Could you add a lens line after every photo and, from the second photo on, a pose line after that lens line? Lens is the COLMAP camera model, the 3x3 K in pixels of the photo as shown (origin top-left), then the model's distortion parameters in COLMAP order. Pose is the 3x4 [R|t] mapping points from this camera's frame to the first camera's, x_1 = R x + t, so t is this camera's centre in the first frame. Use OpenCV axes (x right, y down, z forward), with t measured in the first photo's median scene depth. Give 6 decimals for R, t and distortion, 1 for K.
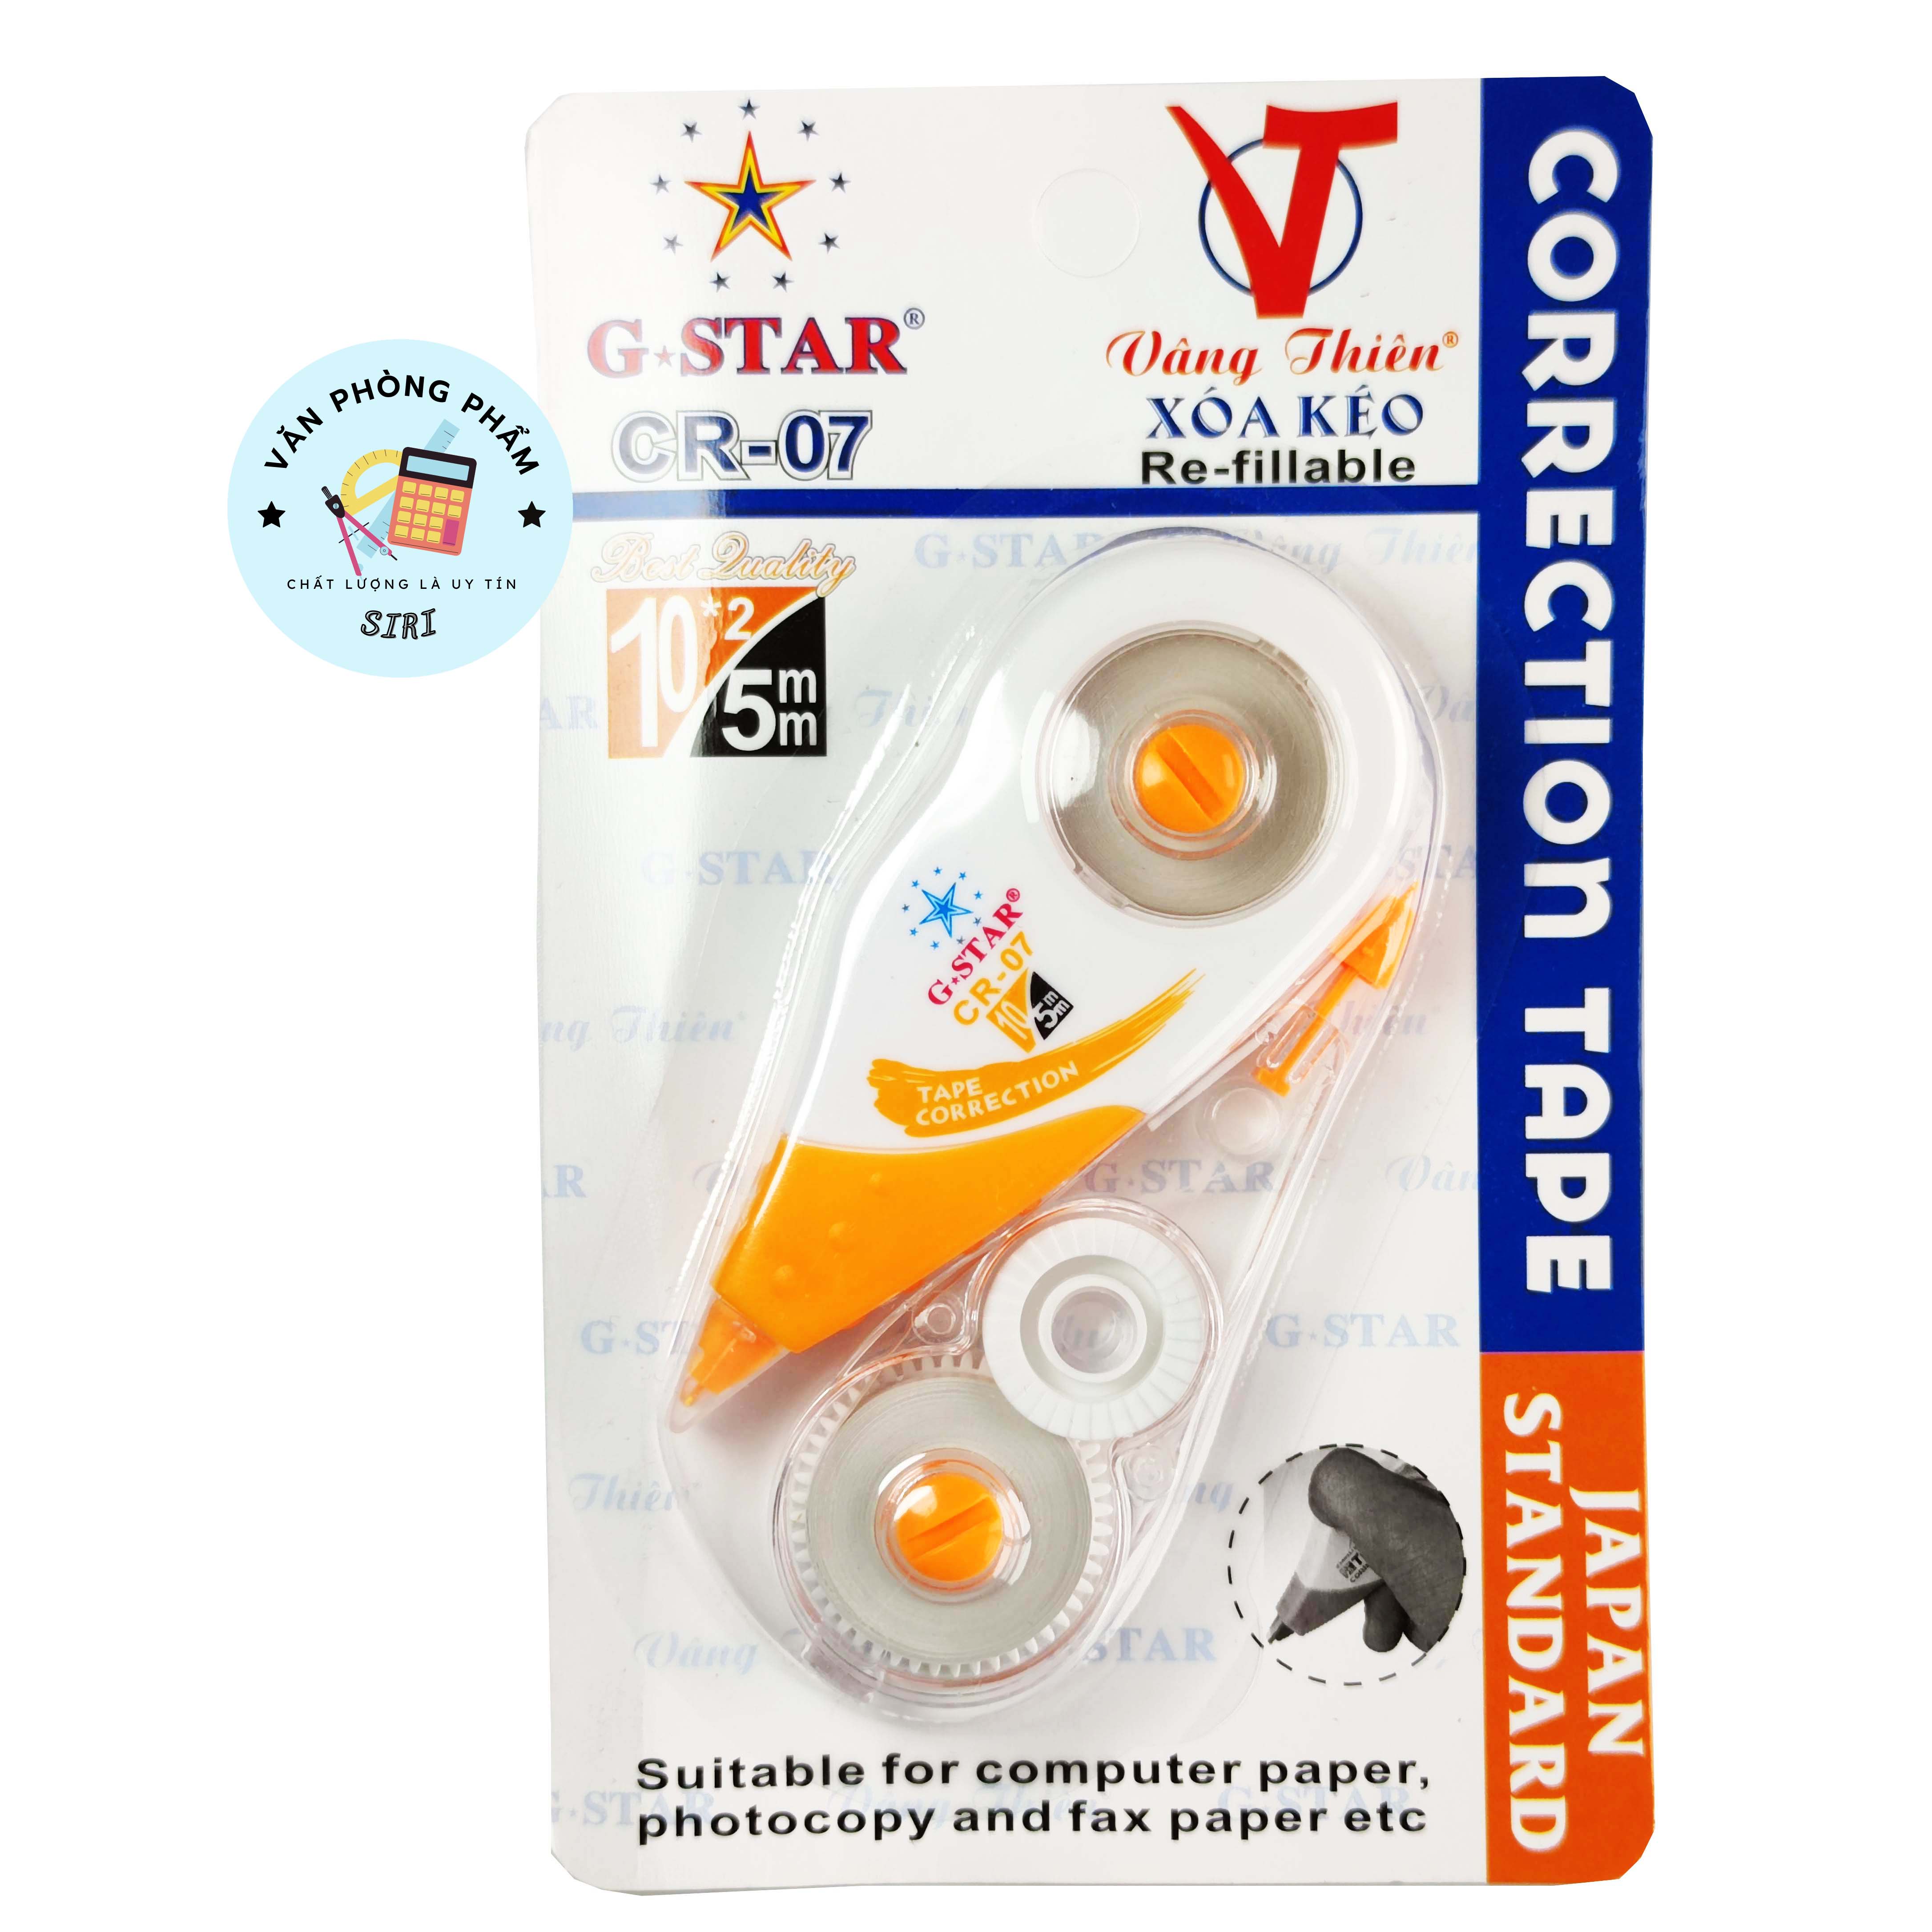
lens RADIAL K [[4405.9, 0, 1012.0], [0, 4405.9, 975.6], [0, 0, 1]] dist [-0.032819, 0.000000]
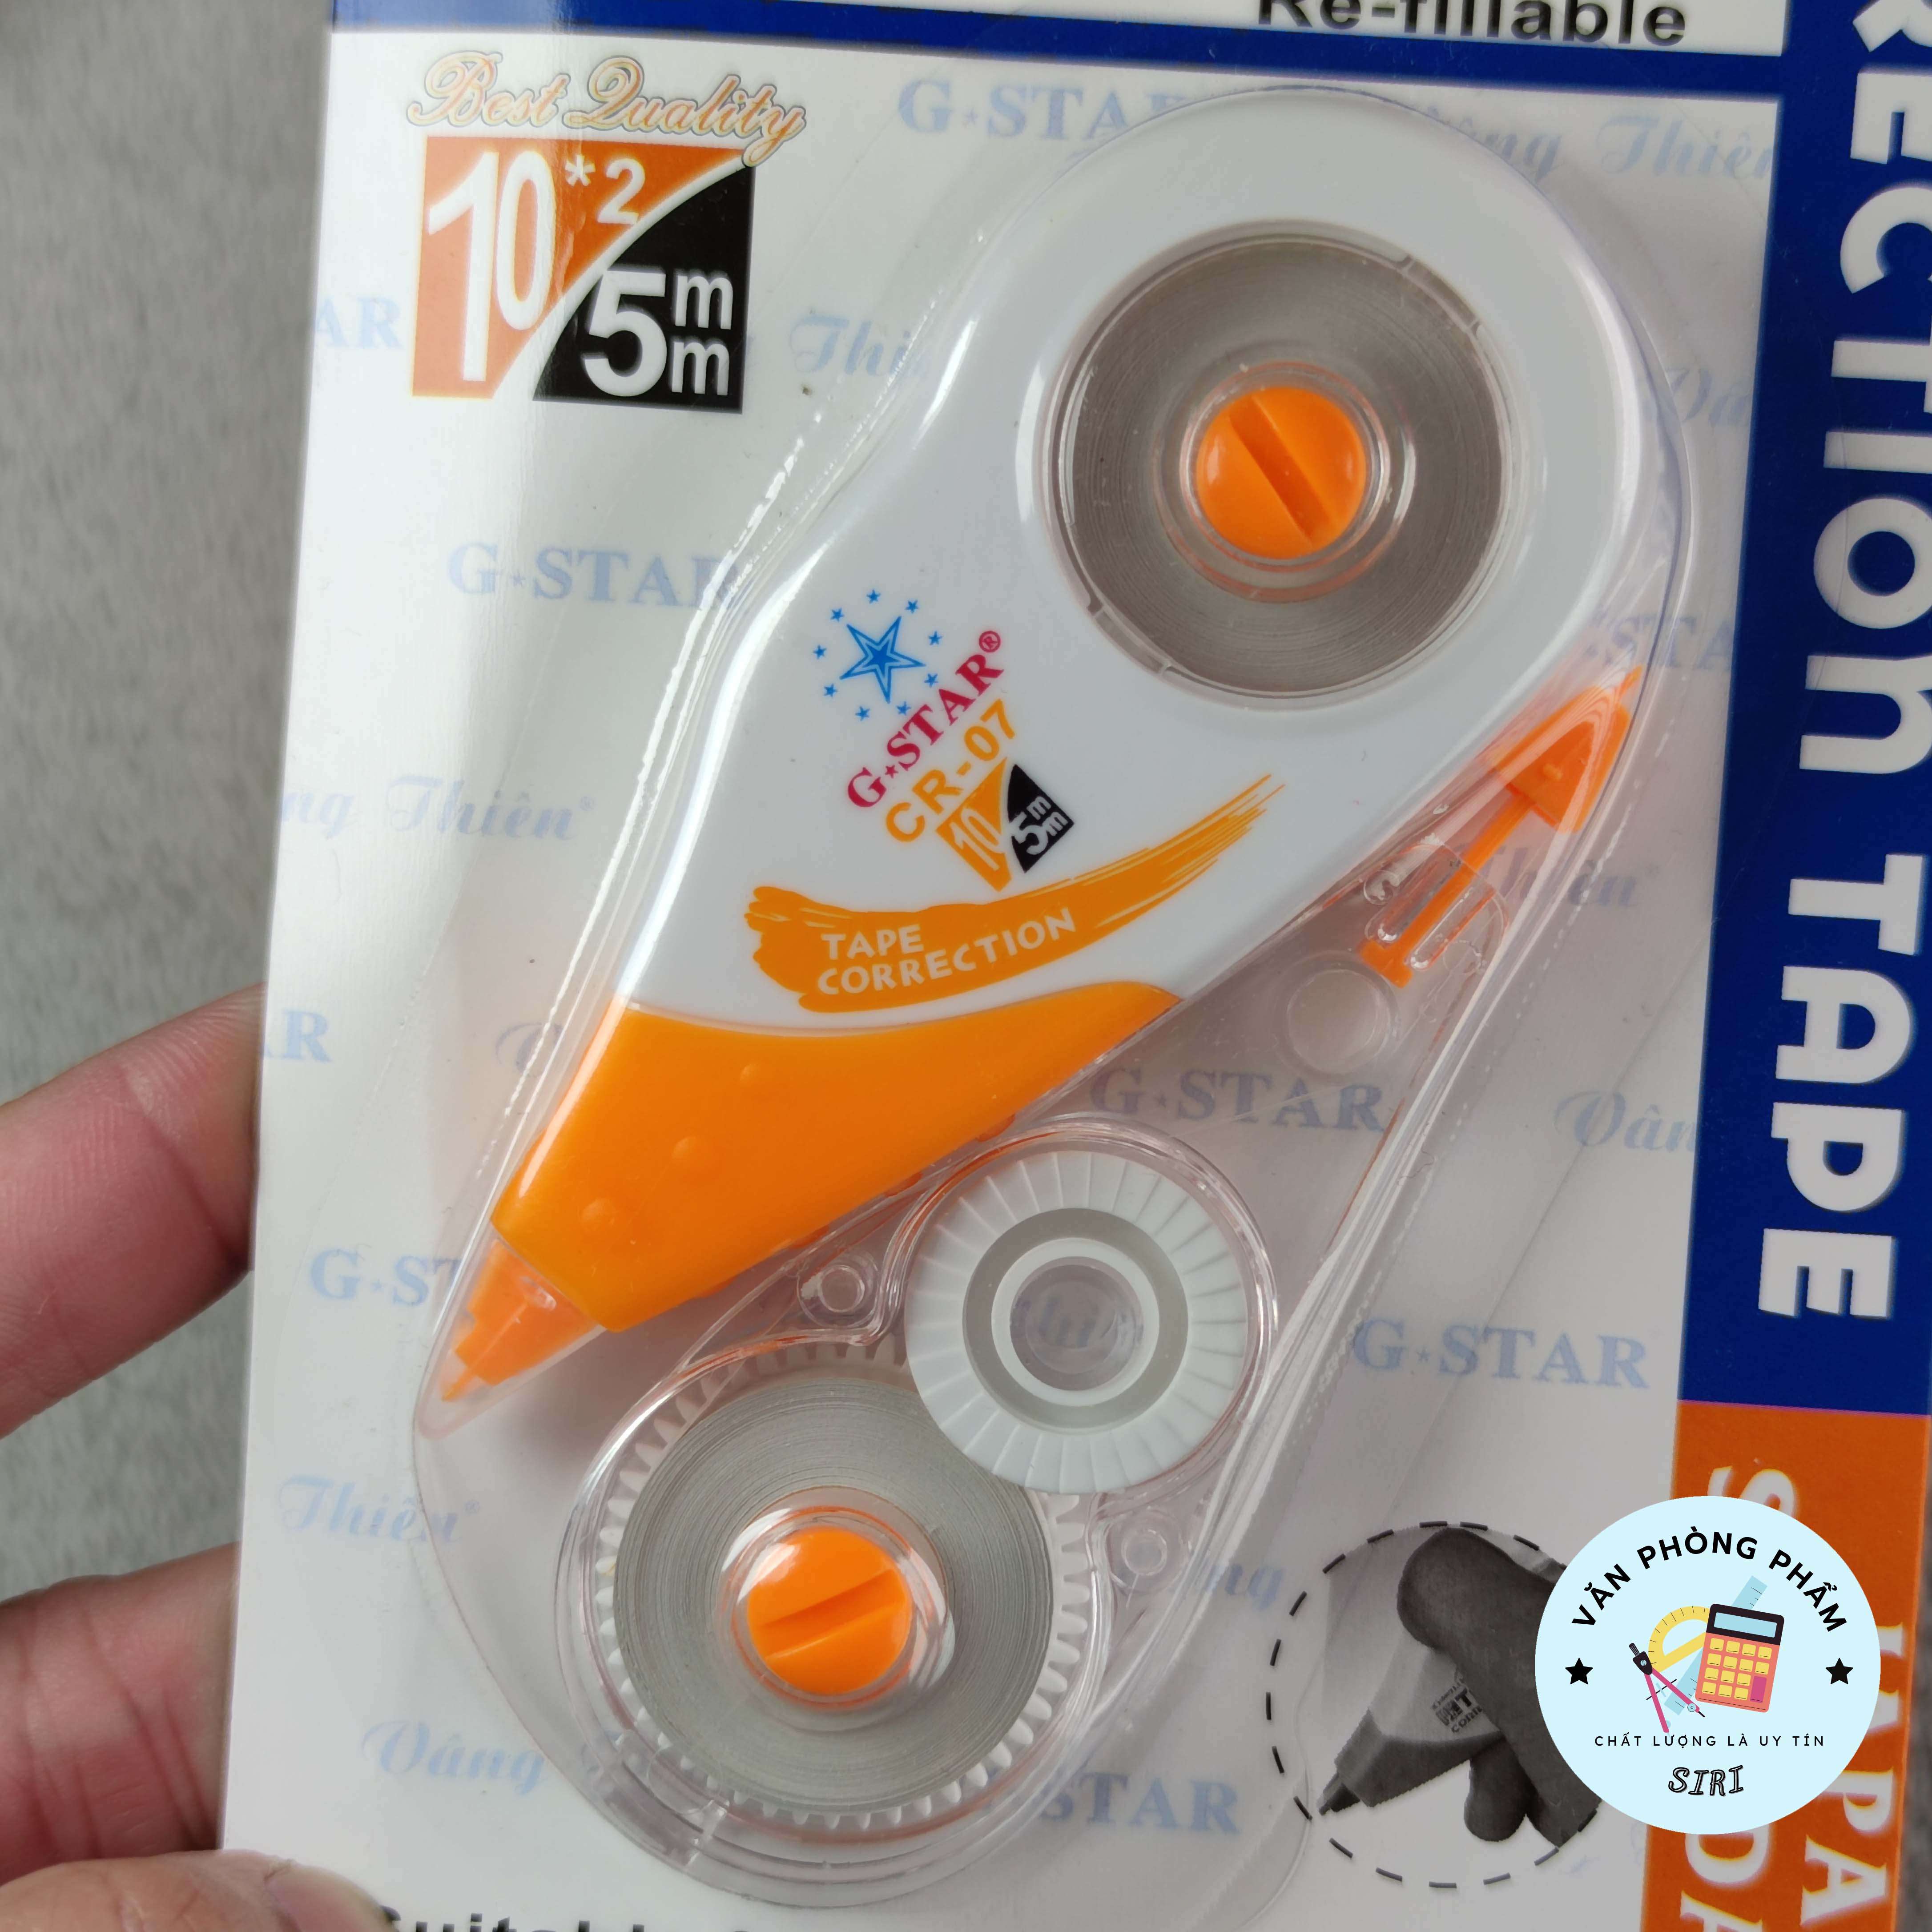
lens RADIAL K [[4405.9, 0, 972.1], [0, 4405.9, 1011.3], [0, 0, 1]] dist [-0.032819, 0.000000]
pose [[0.995663, 0.074143, -0.056191, 0.034901], [-0.070997, 0.995901, 0.056043, -0.000715], [0.060116, -0.051810, 0.996846, 0.350823]]
